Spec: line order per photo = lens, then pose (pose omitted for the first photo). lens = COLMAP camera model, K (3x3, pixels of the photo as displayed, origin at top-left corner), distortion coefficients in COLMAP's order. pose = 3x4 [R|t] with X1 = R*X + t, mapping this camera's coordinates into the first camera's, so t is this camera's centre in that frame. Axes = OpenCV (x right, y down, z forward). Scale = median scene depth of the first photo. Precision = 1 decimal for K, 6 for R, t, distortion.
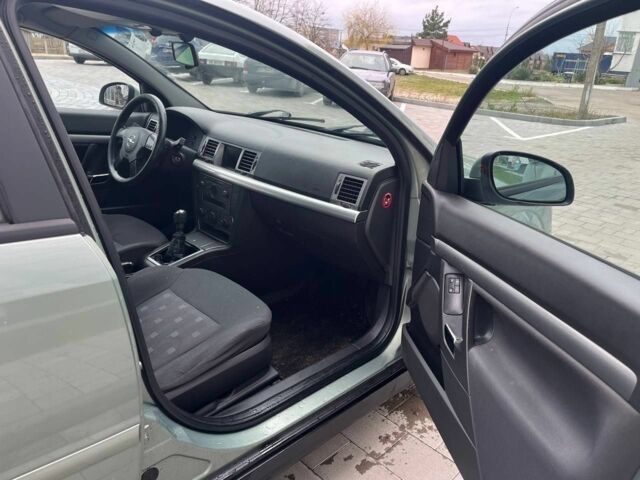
lens RADIAL K [[484.4, 0, 320.0], [0, 484.4, 240.0], [0, 0, 1]] dist [0.067249, -0.087987]
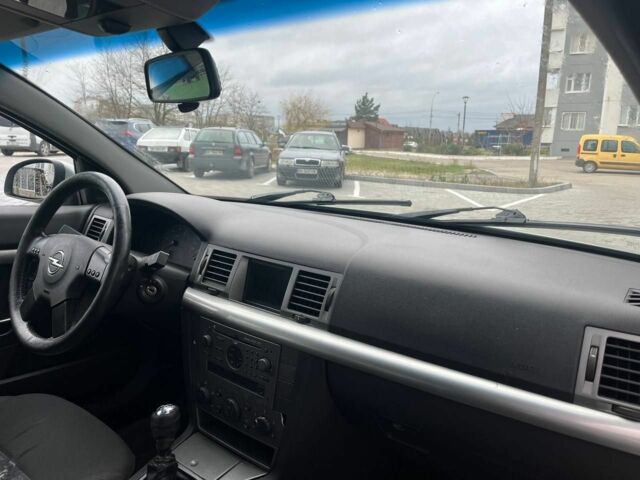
lens RADIAL K [[484.4, 0, 320.0], [0, 484.4, 240.0], [0, 0, 1]] dist [0.067249, -0.087987]
pose [[0.991399, -0.060422, 0.116089, -0.024449], [0.077929, 0.985188, -0.152747, -0.017883], [-0.105141, 0.160480, 0.981423, 0.066328]]
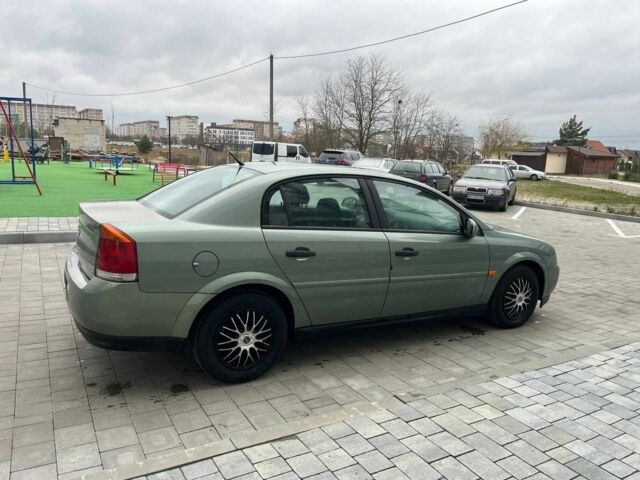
lens RADIAL K [[476.0, 0, 311.3], [0, 476.0, 240.7], [0, 0, 1]] dist [0.054933, -0.001664]
pose [[0.959807, 0.034449, -0.278539, 0.008798], [-0.088492, 0.978962, -0.183854, 0.058884], [0.266345, 0.201113, 0.942663, -0.211553]]
